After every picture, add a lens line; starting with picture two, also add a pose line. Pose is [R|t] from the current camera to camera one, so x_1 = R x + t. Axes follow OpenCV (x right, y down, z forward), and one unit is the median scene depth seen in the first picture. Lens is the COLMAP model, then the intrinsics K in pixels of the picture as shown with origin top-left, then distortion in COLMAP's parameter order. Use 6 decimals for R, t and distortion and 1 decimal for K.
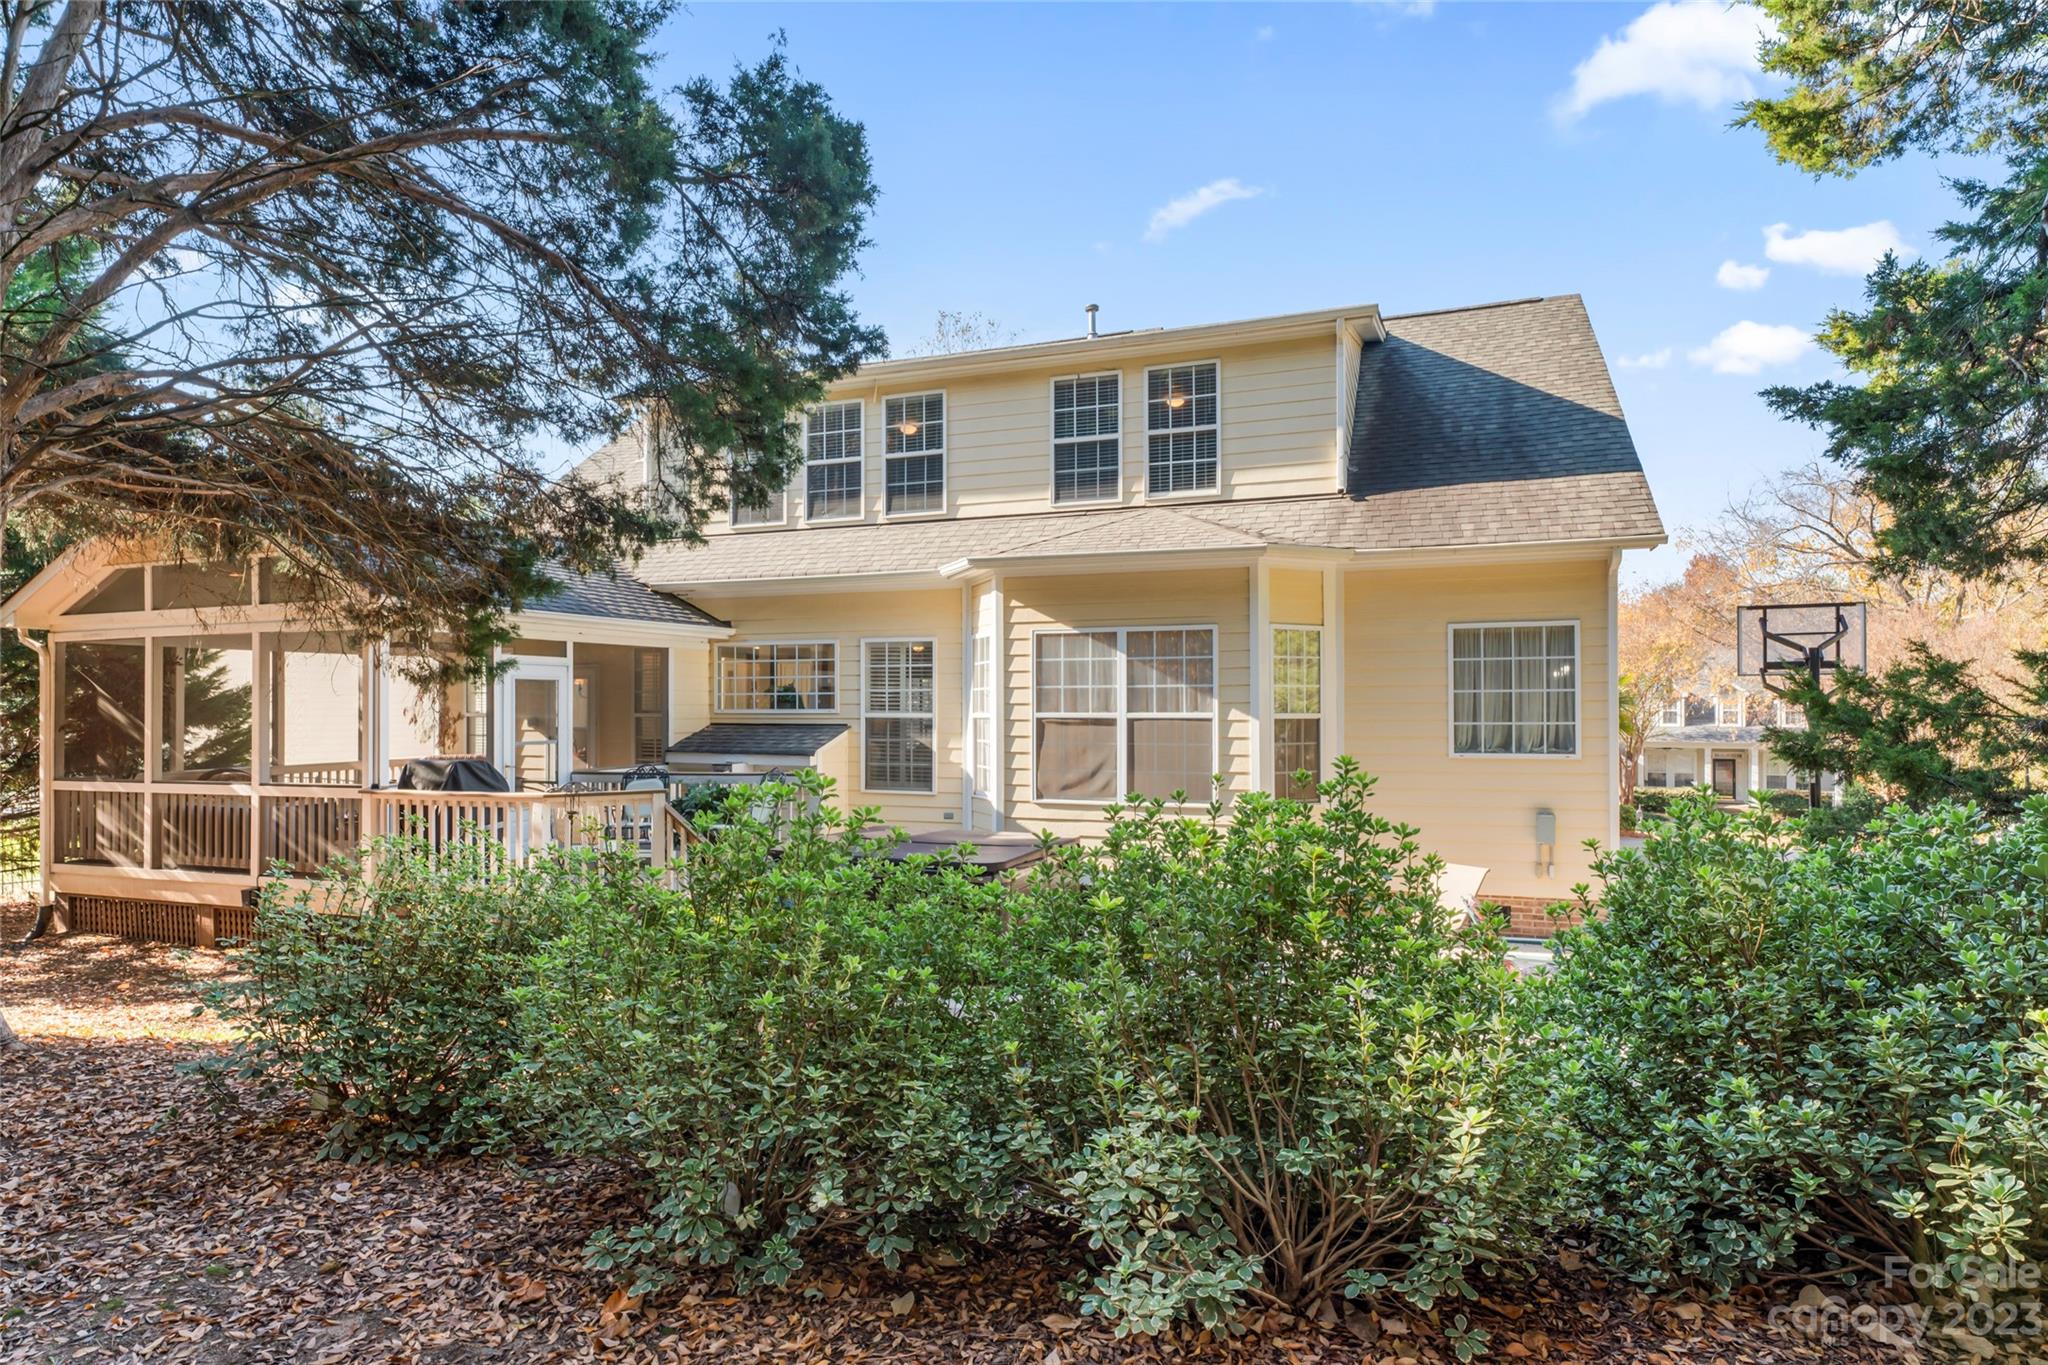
lens RADIAL K [[1101.8, 0, 1024.0], [0, 1101.8, 682.5], [0, 0, 1]] dist [0.000318, 0.000176]
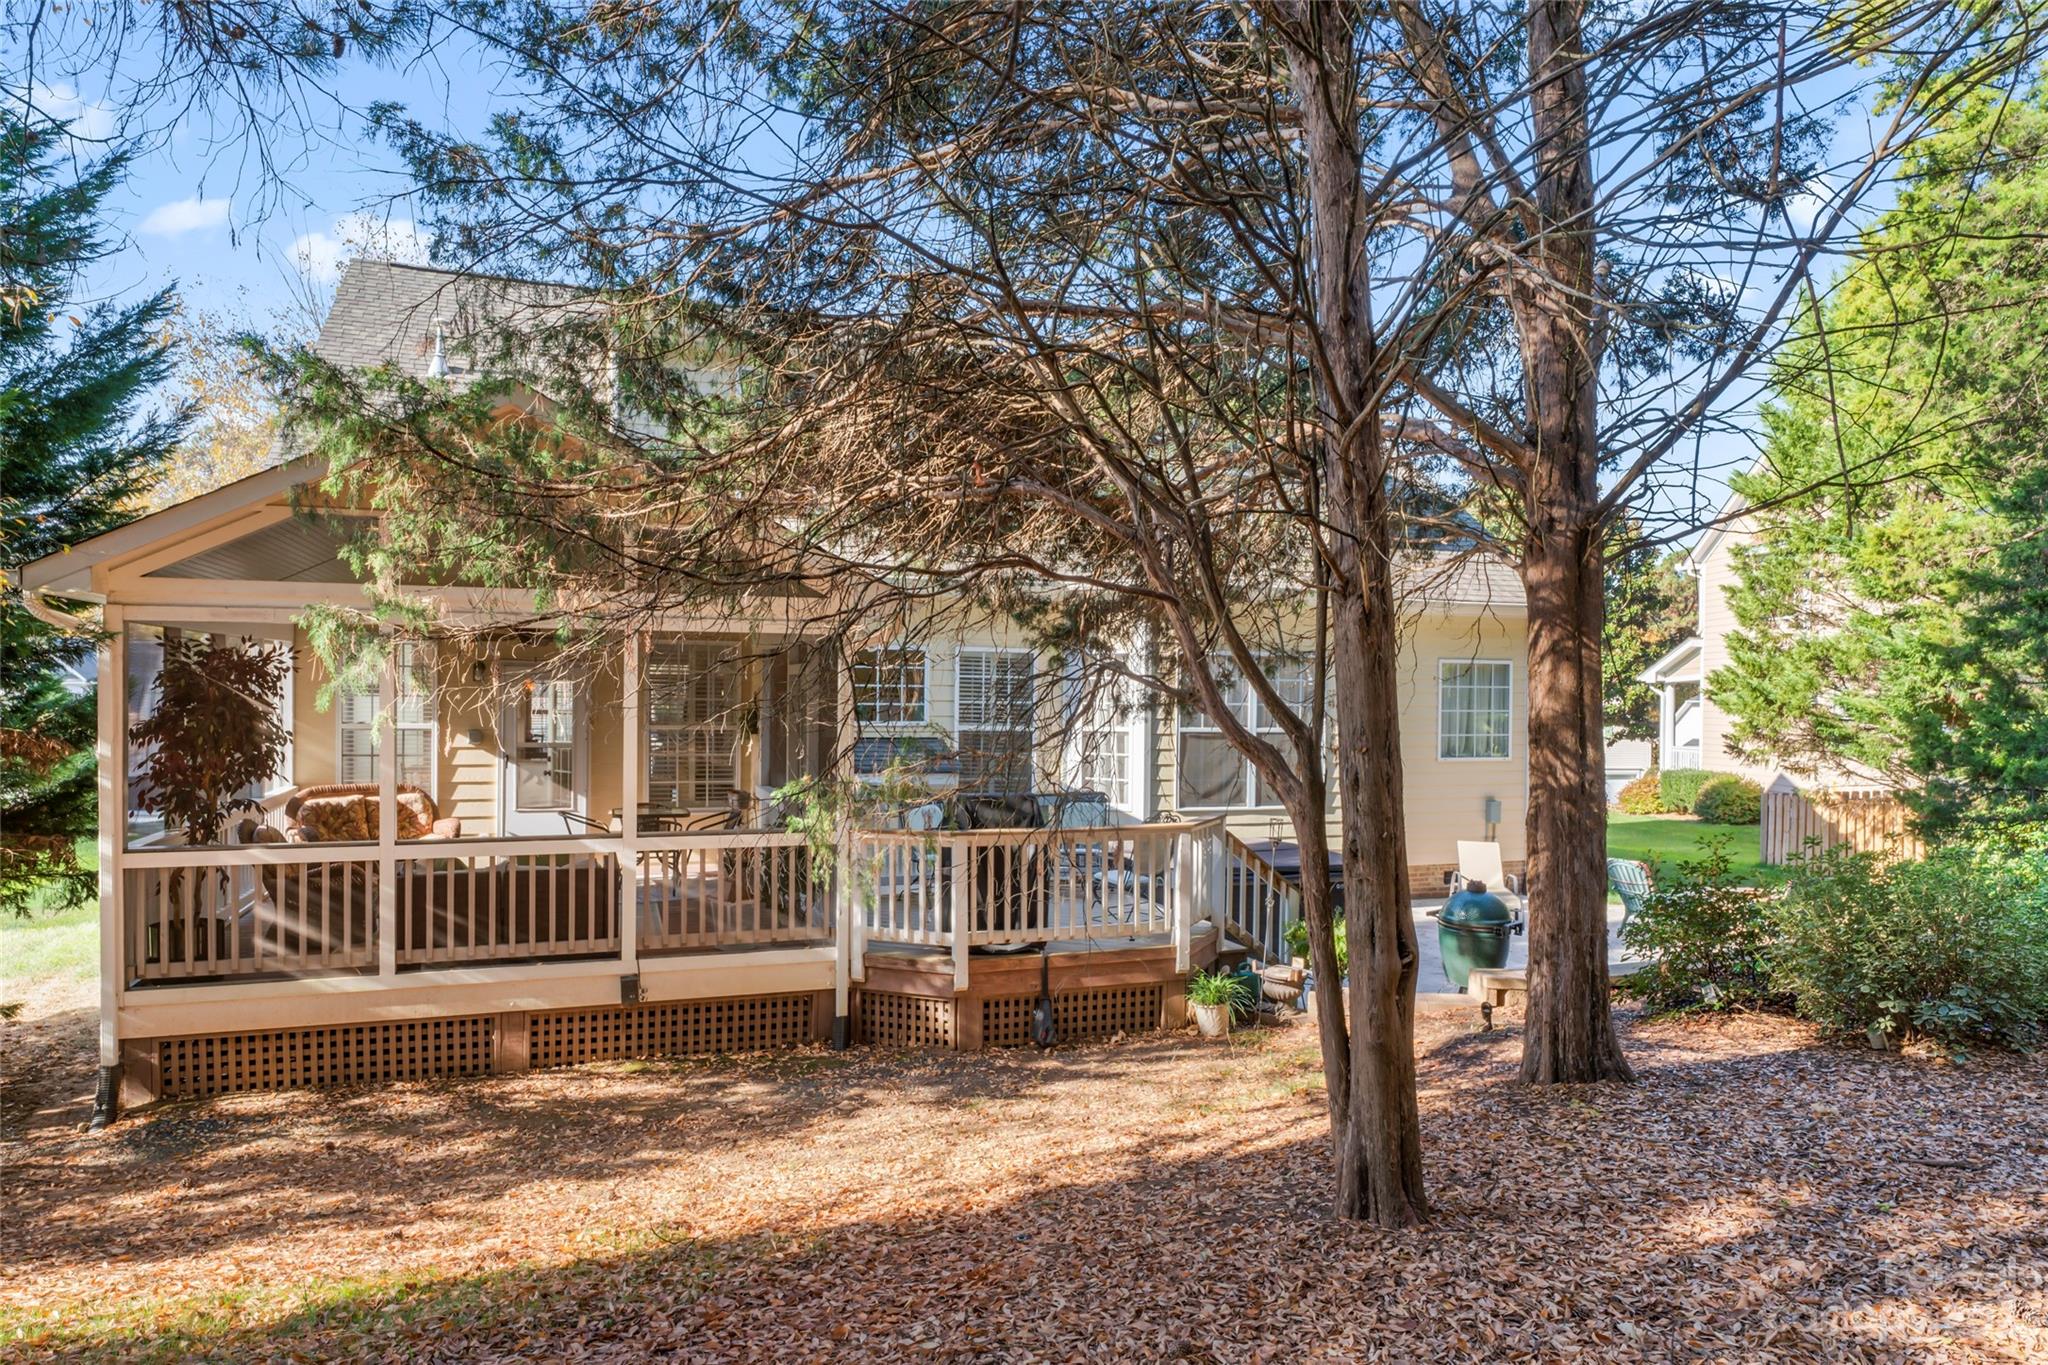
lens RADIAL K [[1206.7, 0, 1024.0], [0, 1206.7, 682.5], [0, 0, 1]] dist [0.002005, 0.000079]
pose [[0.779071, 0.018619, 0.626659, -0.867040], [-0.027150, 0.999623, 0.004053, -0.017939], [-0.626347, -0.020171, 0.779283, 0.181779]]
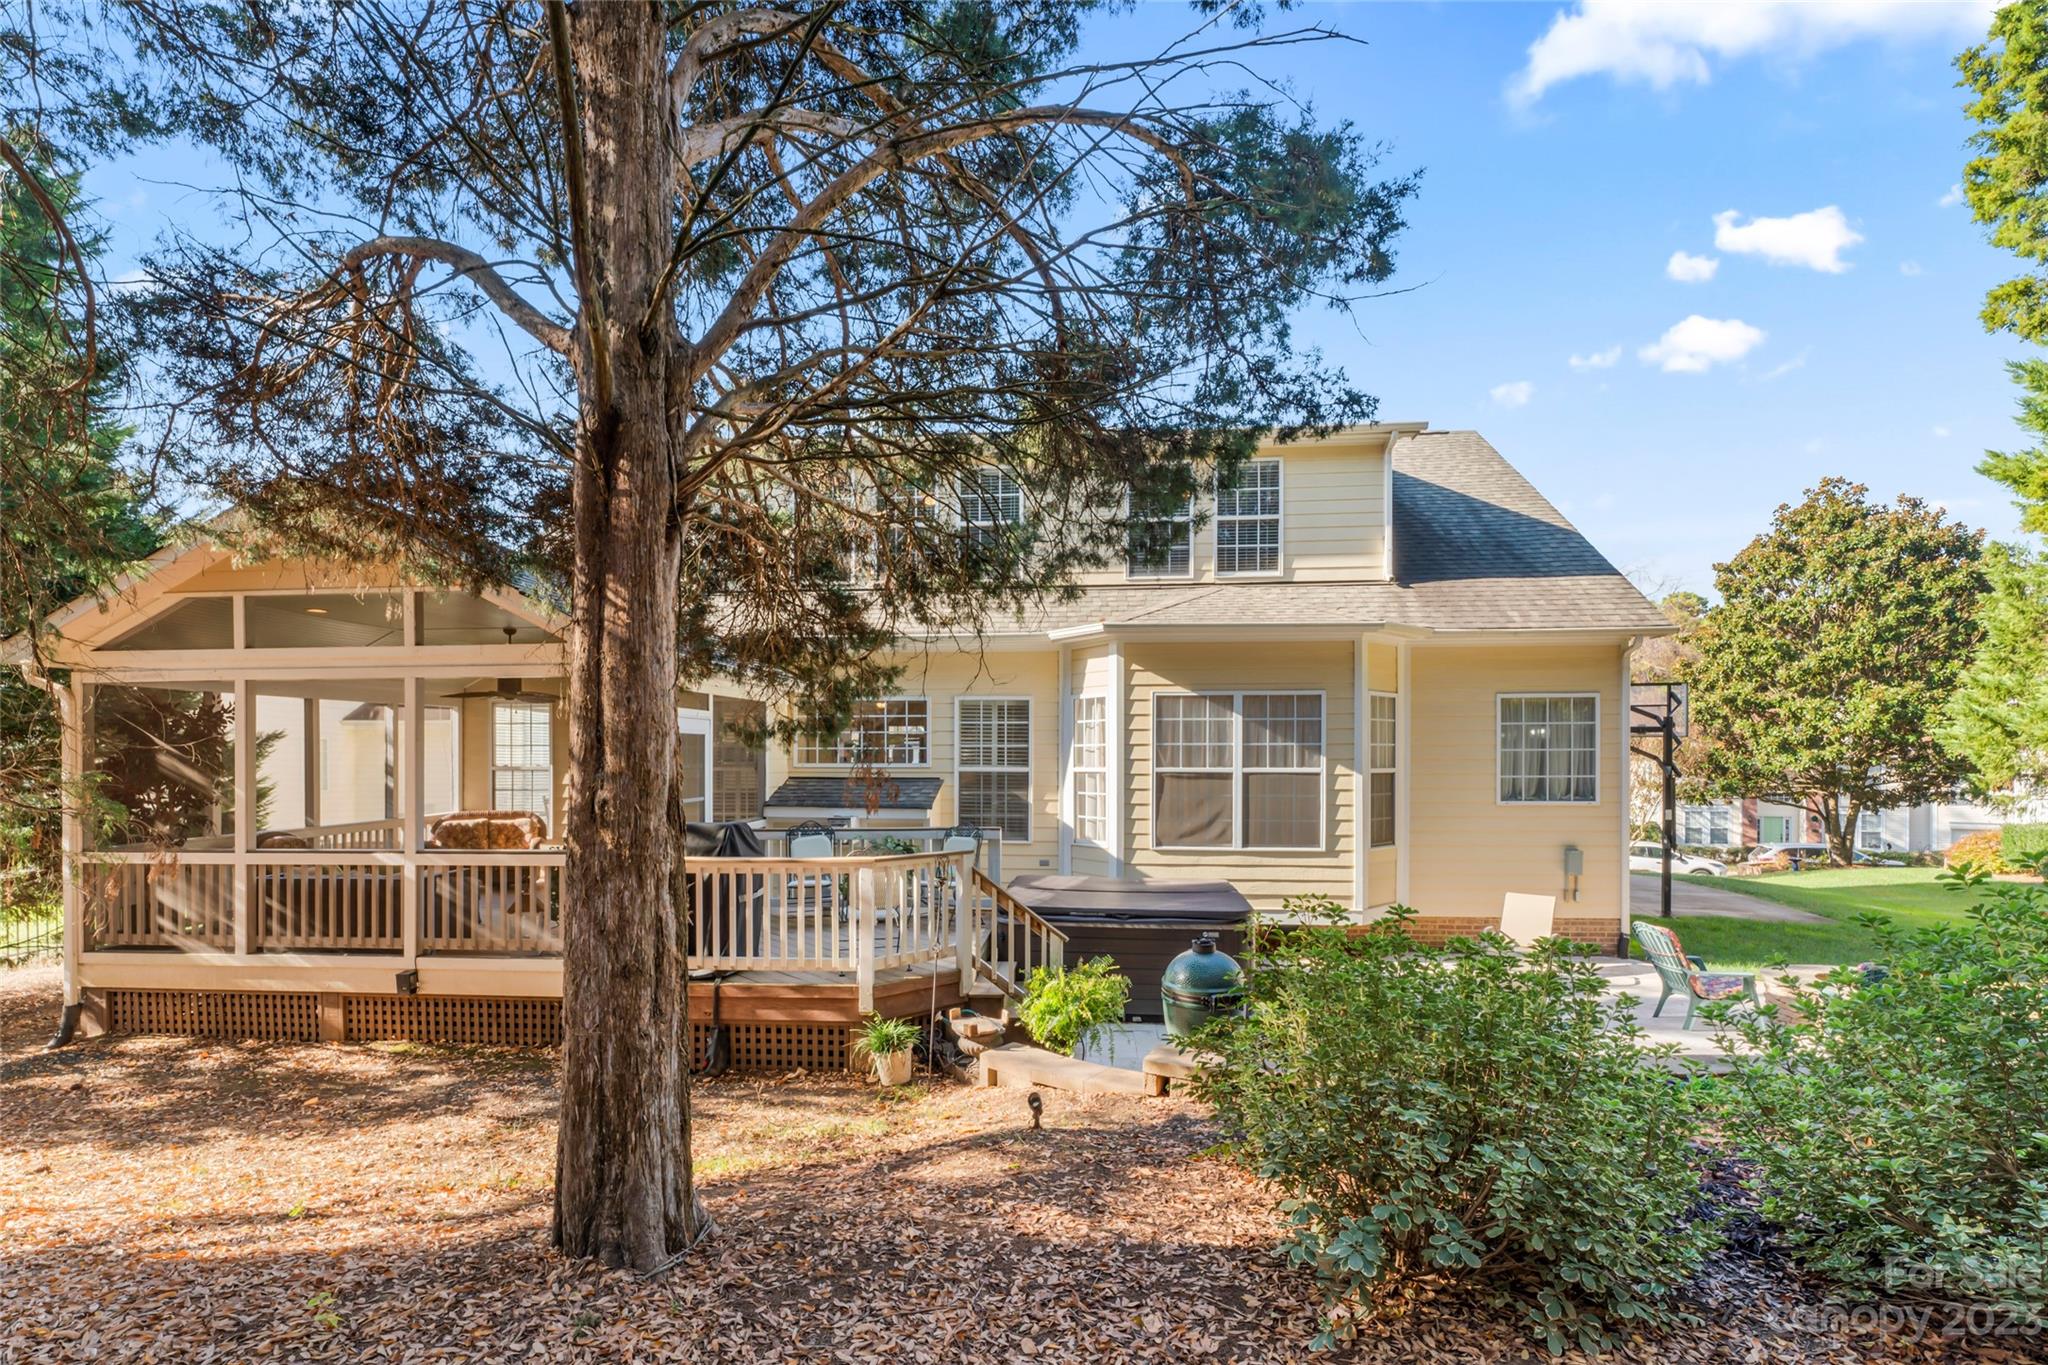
lens RADIAL K [[926.8, 0, 1017.0], [0, 926.8, 752.4], [0, 0, 1]] dist [-0.001766, -0.000390]
pose [[0.966350, 0.003219, 0.257210, -0.366969], [-0.007752, 0.999832, 0.016611, -0.001983], [-0.257114, -0.018046, 0.966213, 0.150743]]
